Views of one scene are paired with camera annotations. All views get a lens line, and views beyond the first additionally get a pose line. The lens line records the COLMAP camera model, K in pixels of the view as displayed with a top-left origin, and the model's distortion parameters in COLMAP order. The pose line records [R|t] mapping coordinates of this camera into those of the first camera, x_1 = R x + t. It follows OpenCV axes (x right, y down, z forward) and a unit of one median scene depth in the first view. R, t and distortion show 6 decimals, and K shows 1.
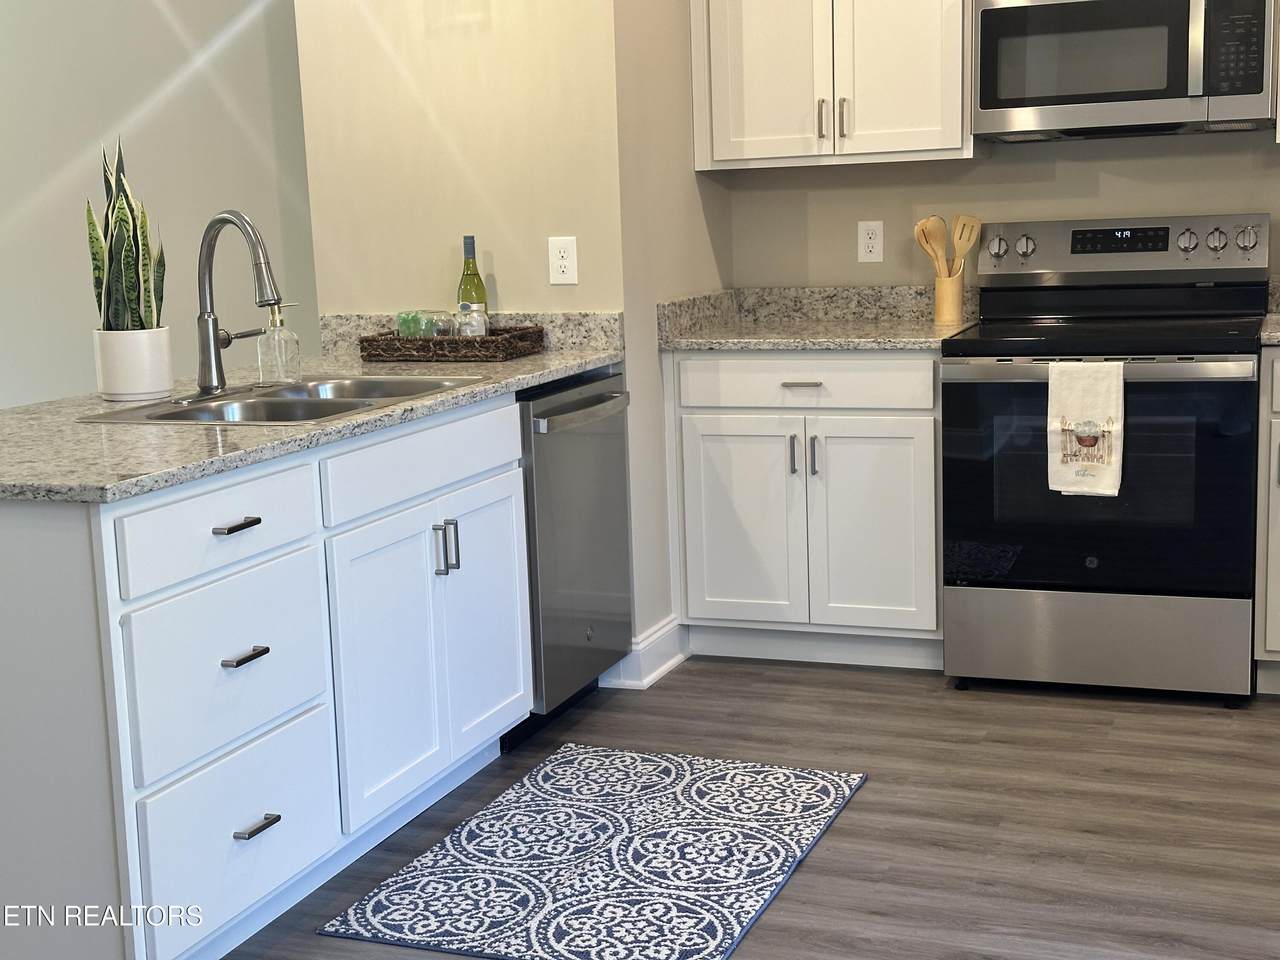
lens RADIAL K [[1765.9, 0, 635.7], [0, 1765.9, 507.3], [0, 0, 1]] dist [0.185938, -0.381580]
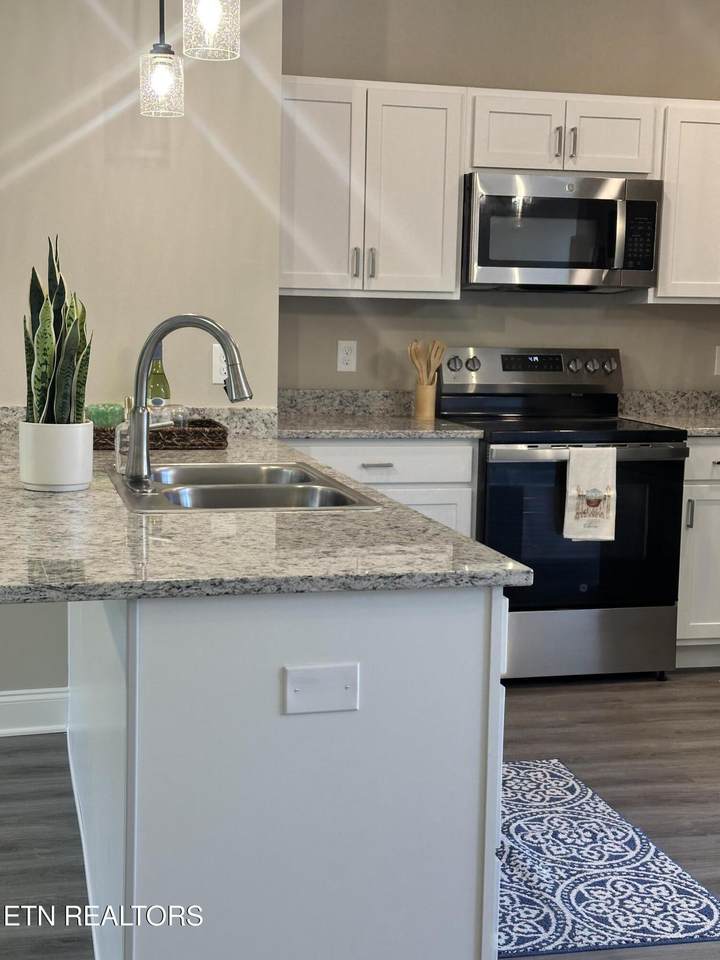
lens RADIAL K [[1324.4, 0, 360.0], [0, 1324.4, 480.0], [0, 0, 1]] dist [0.185938, -0.381580]
pose [[0.817310, -0.020054, 0.575849, -0.511991], [0.050708, 0.998020, -0.037215, -0.025065], [-0.573963, 0.059616, 0.816708, 0.236722]]
